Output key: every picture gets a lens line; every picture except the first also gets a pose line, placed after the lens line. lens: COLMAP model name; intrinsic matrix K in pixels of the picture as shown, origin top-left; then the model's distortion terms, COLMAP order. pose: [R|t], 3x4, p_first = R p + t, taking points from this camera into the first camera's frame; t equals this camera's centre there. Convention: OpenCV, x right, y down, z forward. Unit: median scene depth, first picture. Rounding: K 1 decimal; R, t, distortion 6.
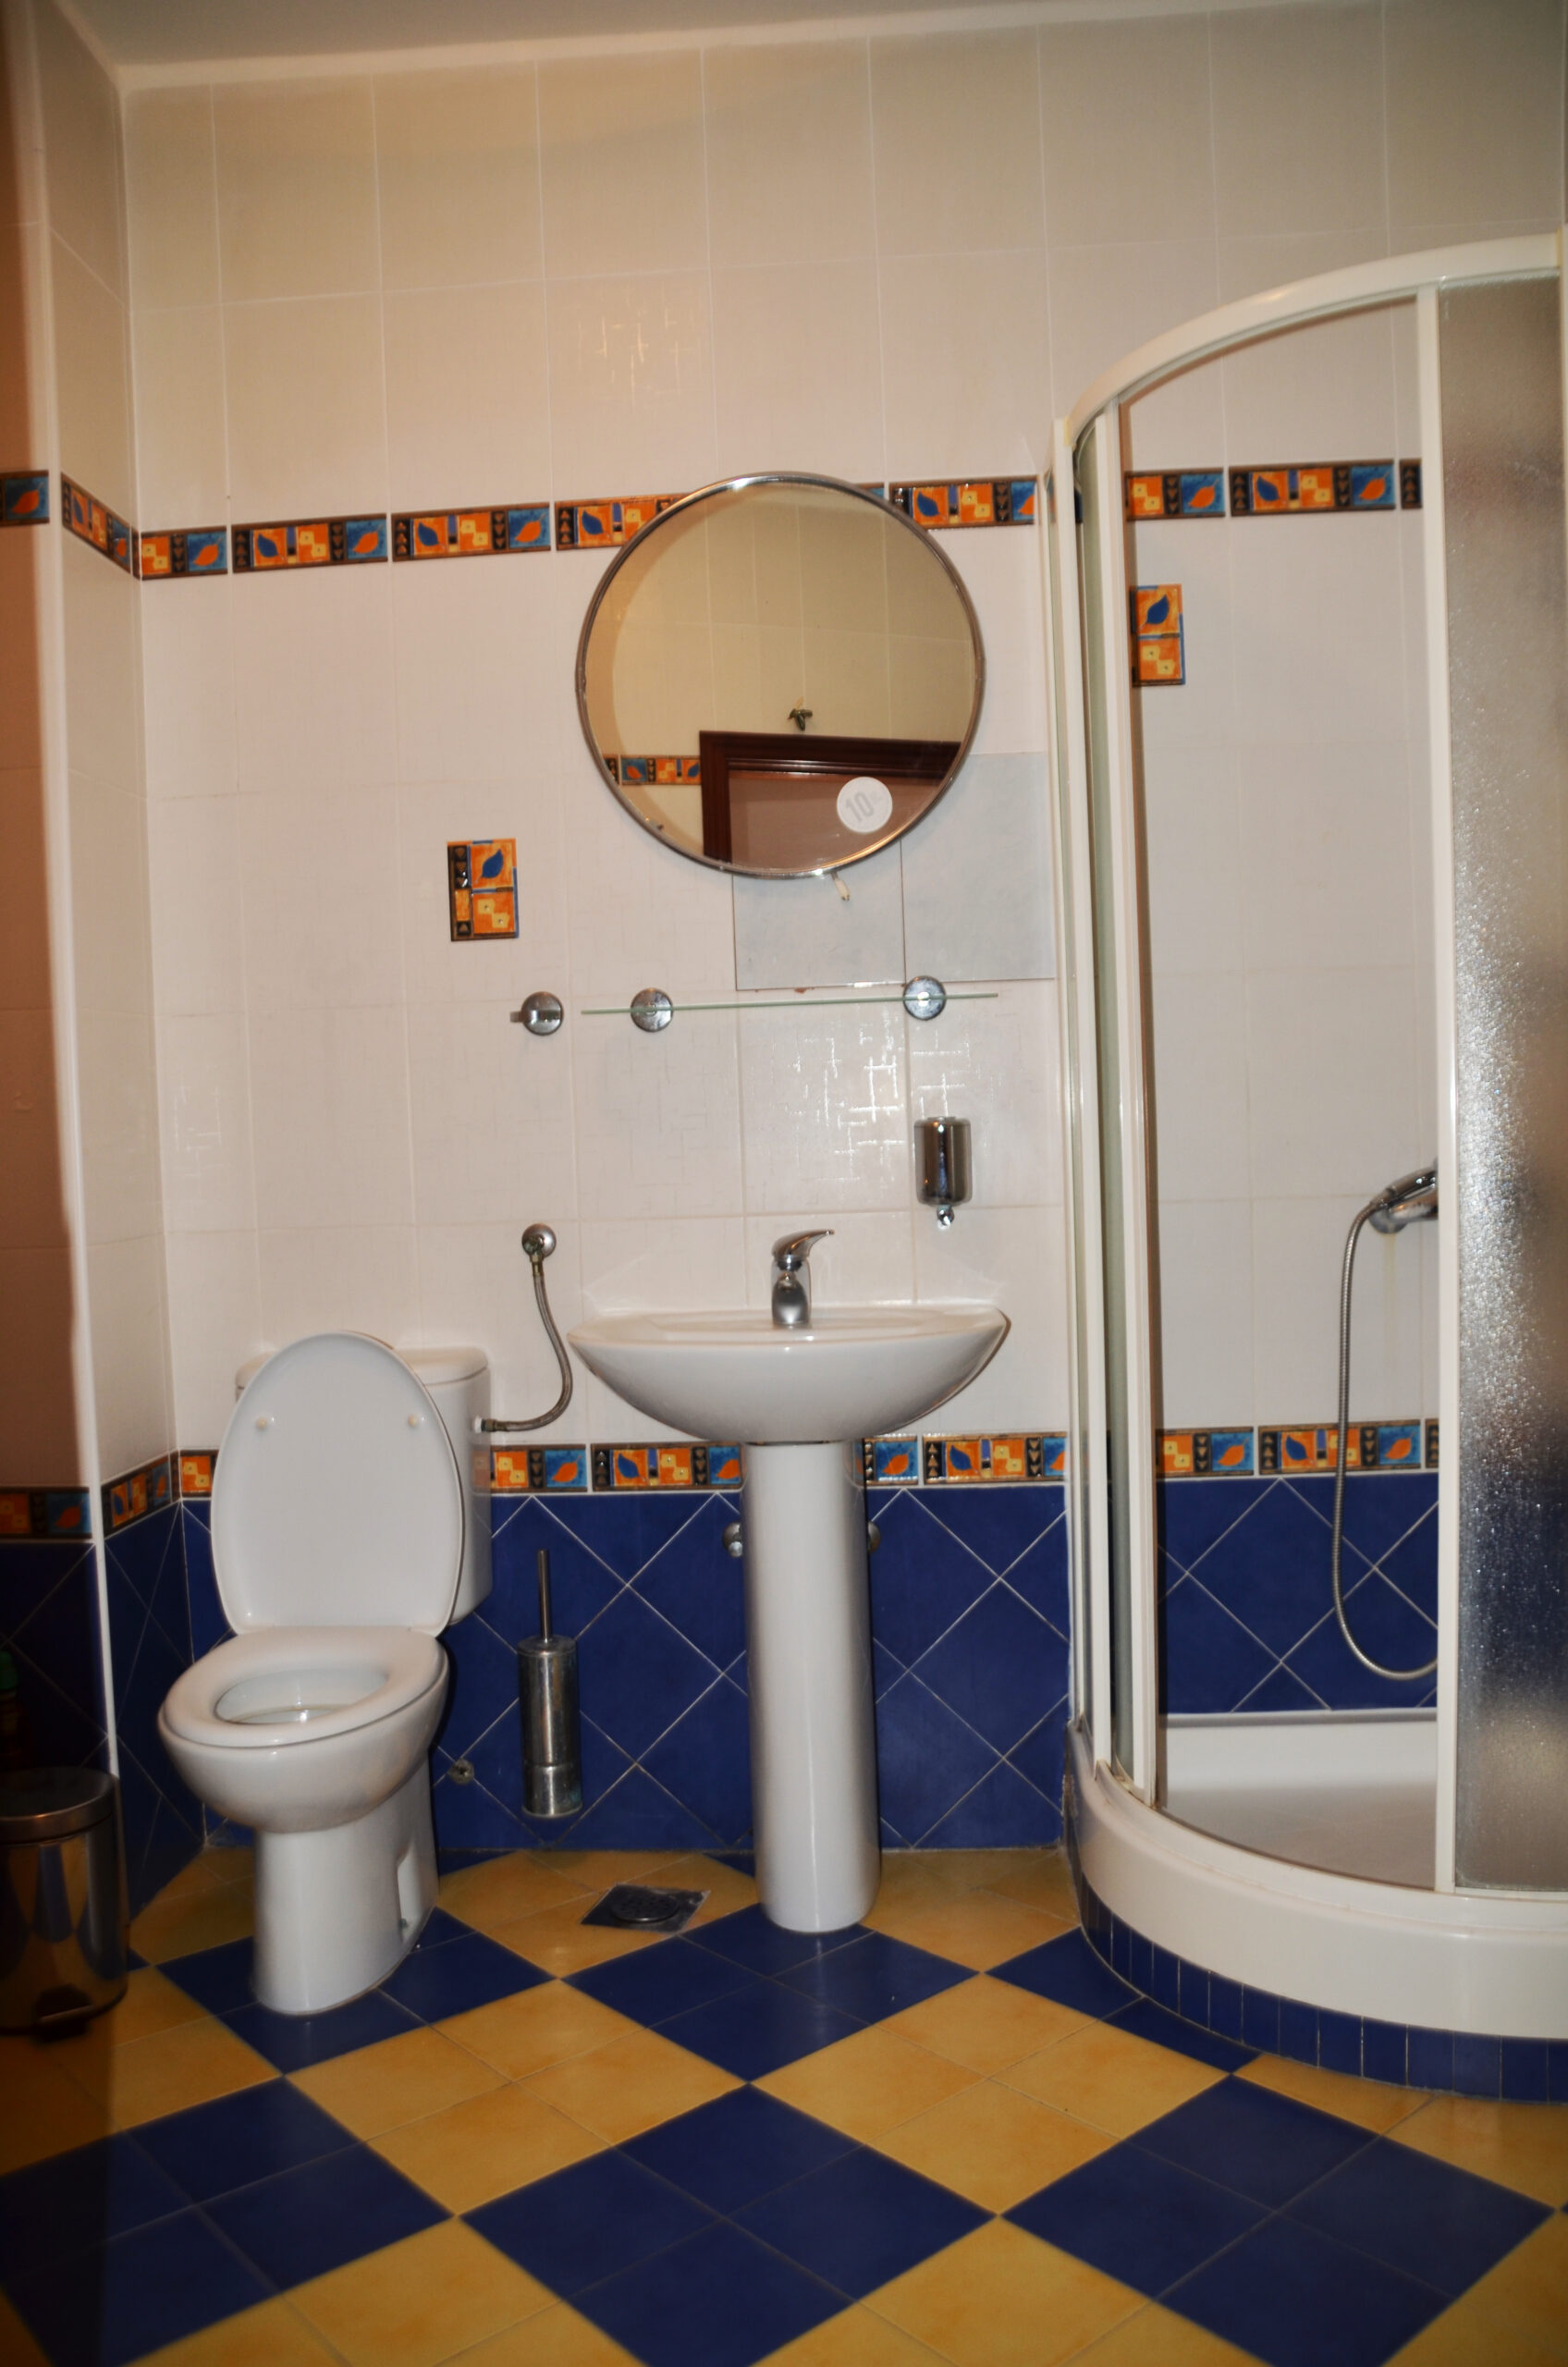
lens RADIAL K [[1919.8, 0, 775.7], [0, 1919.8, 1197.8], [0, 0, 1]] dist [-0.162542, 0.168639]
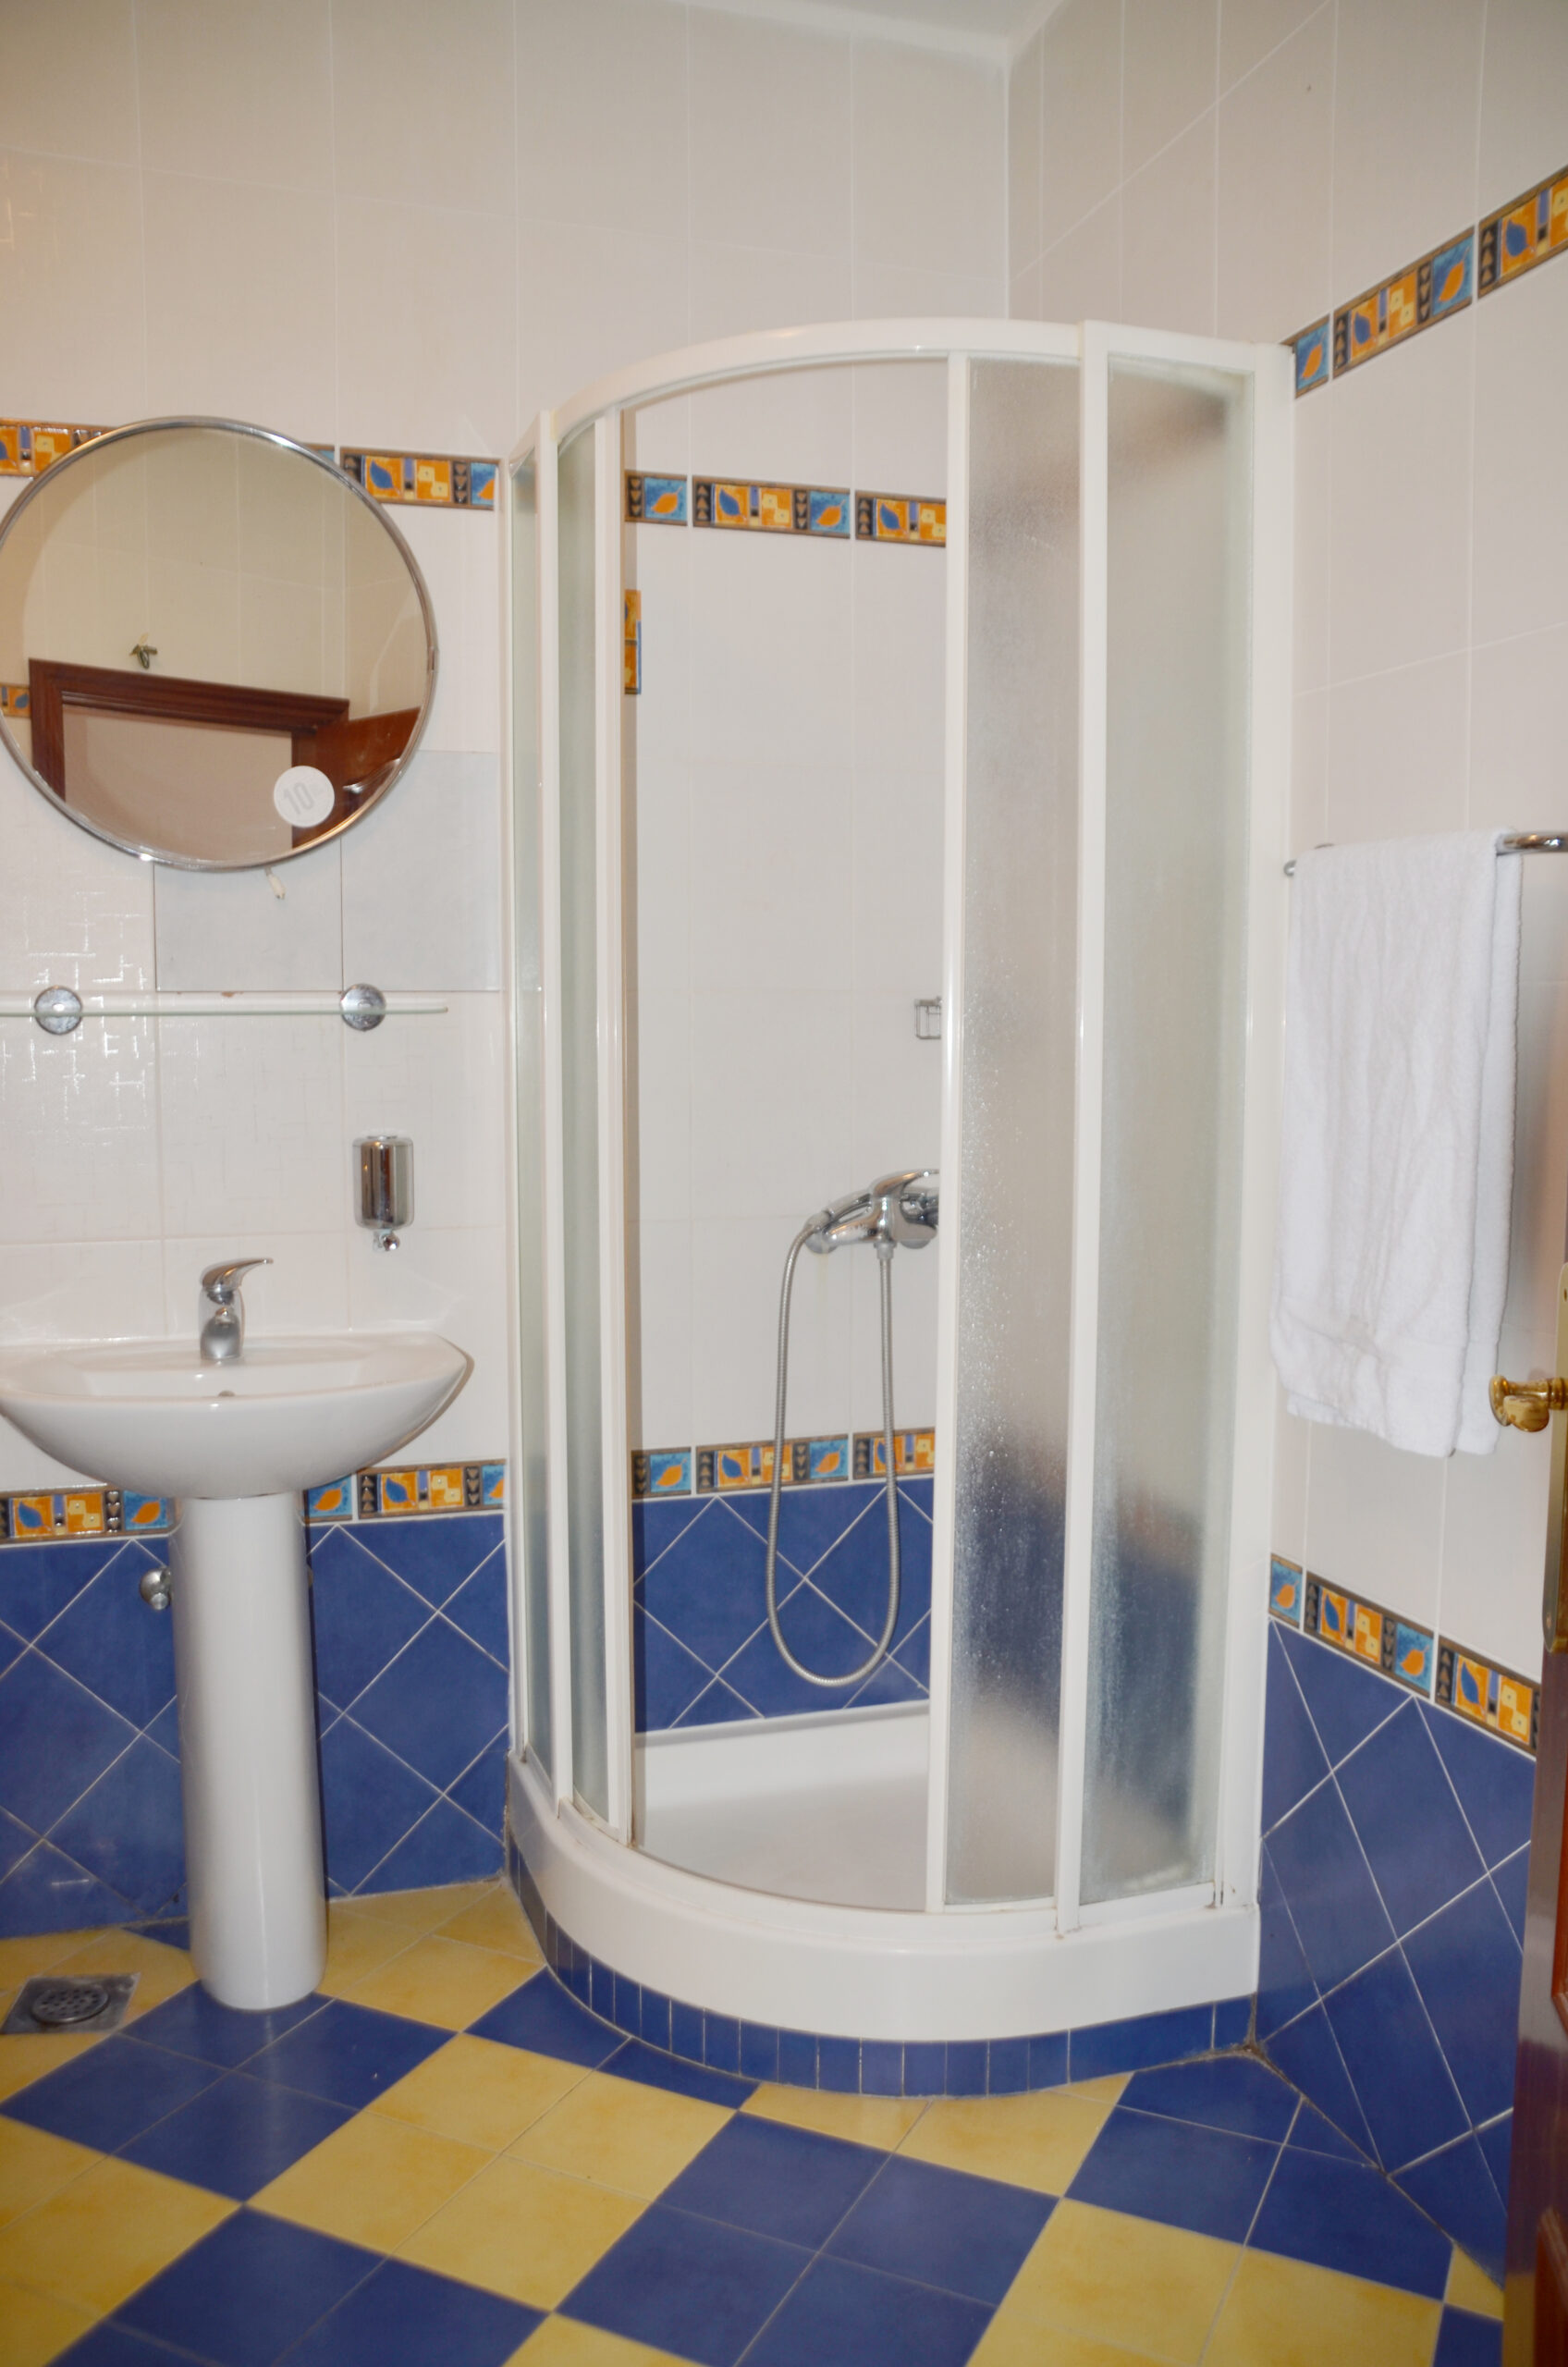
lens RADIAL K [[1919.8, 0, 775.7], [0, 1919.8, 1197.8], [0, 0, 1]] dist [-0.162542, 0.168639]
pose [[0.920906, -0.001752, 0.389781, -0.101165], [-0.015350, 0.999051, 0.040756, -0.052746], [-0.389483, -0.043516, 0.920005, 0.058427]]
